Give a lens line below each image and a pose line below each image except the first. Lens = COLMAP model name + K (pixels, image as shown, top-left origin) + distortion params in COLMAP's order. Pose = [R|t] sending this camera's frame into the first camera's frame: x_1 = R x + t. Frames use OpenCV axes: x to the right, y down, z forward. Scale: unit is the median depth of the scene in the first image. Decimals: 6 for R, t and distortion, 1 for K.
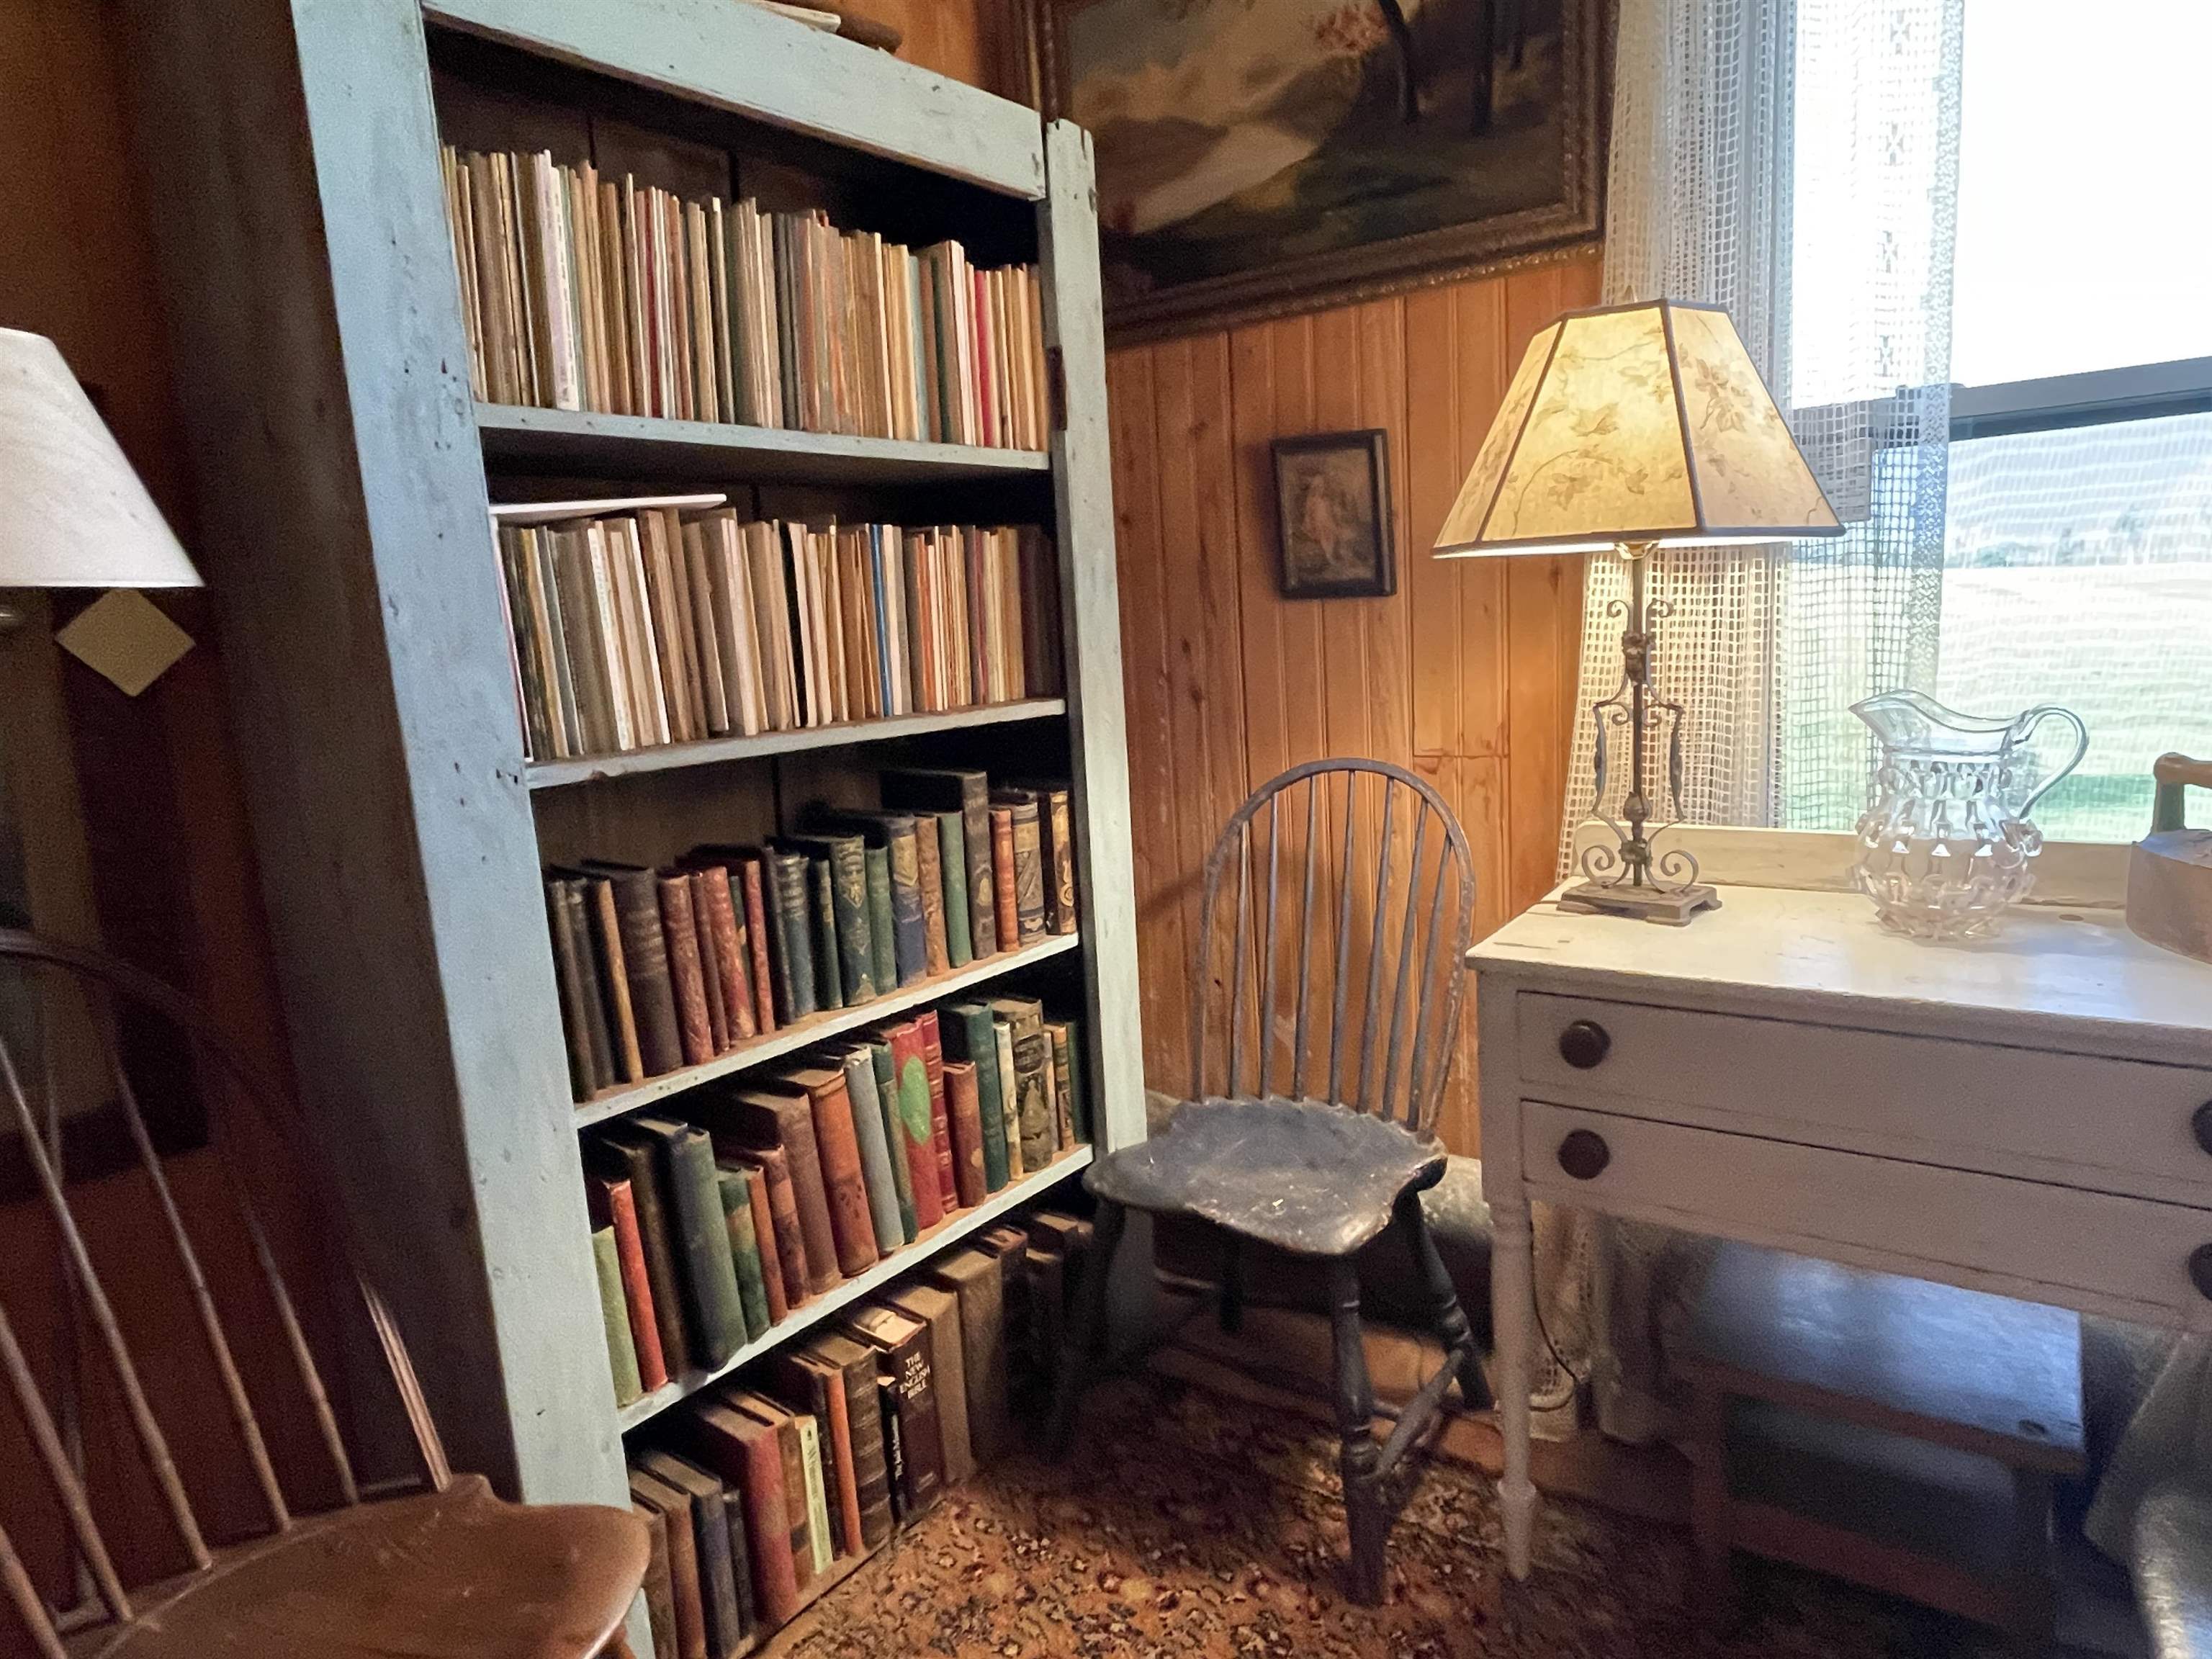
lens RADIAL K [[1324.9, 0, 1096.3], [0, 1324.9, 809.6], [0, 0, 1]] dist [0.001575, -0.003693]
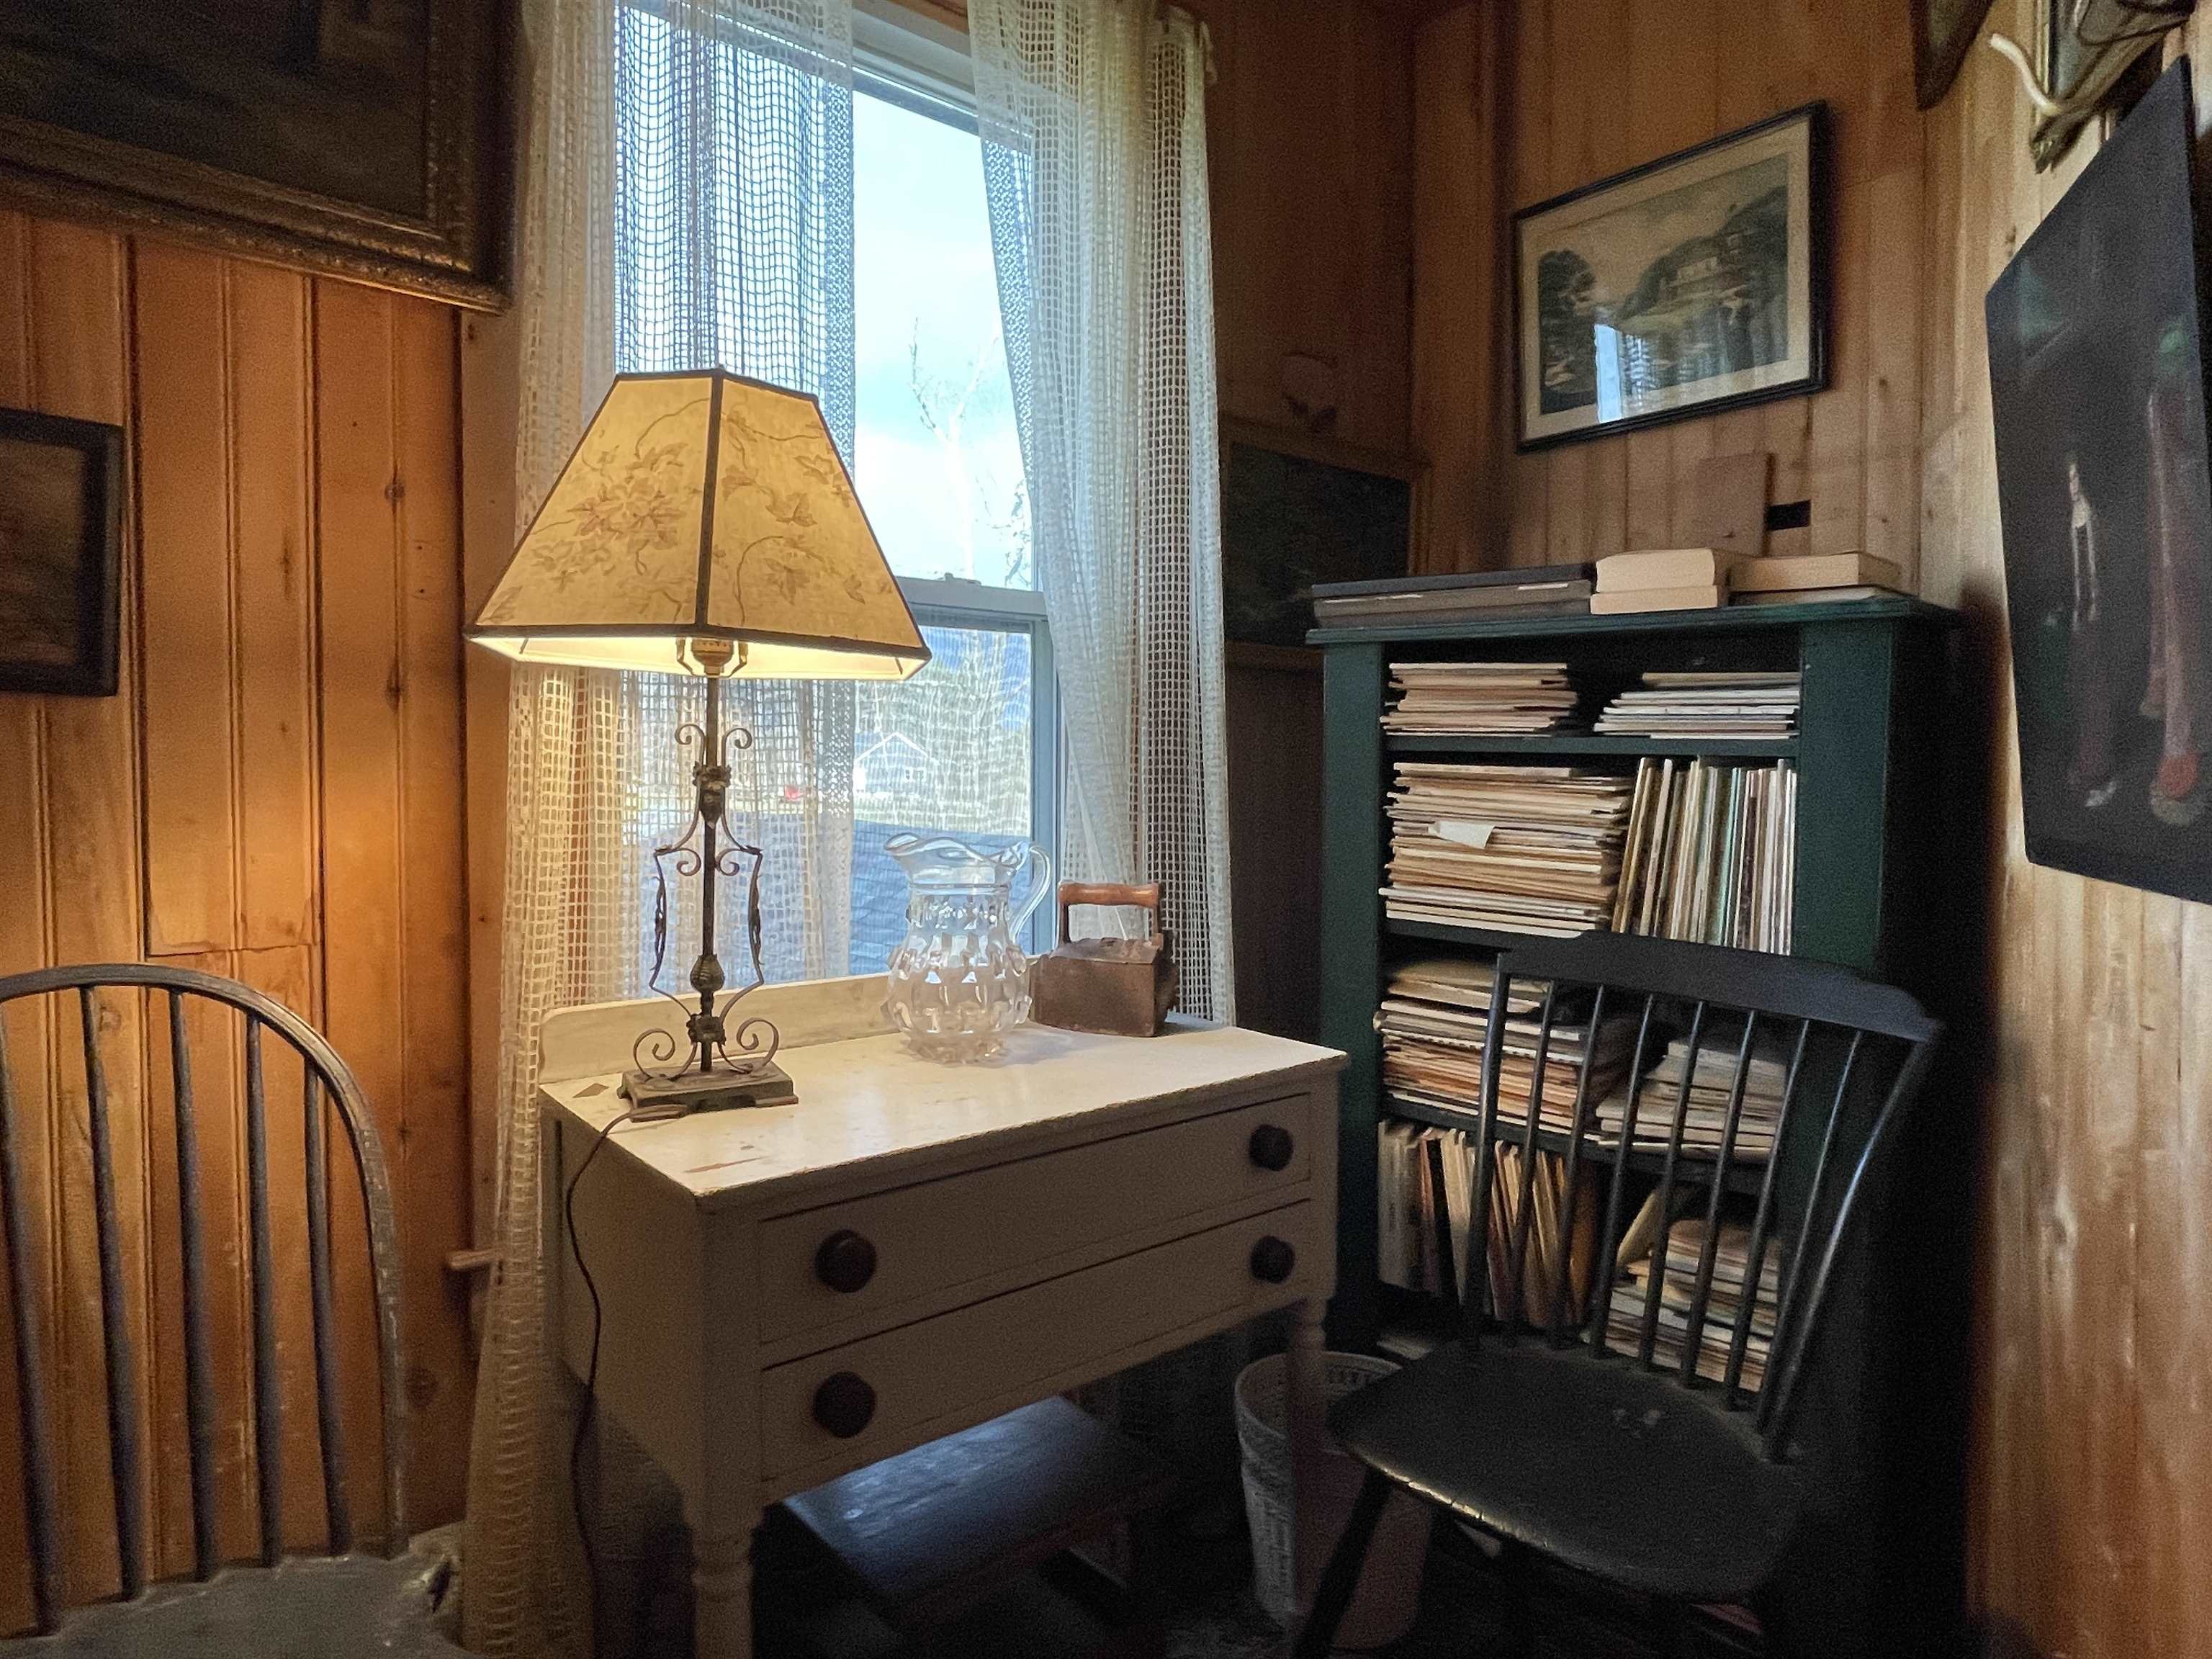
lens RADIAL K [[1324.9, 0, 1096.3], [0, 1324.9, 809.6], [0, 0, 1]] dist [0.001575, -0.003693]
pose [[0.243596, 0.031545, 0.969364, -0.341172], [0.118177, 0.991058, -0.061949, -0.023795], [-0.962650, 0.129647, 0.237690, 0.557771]]
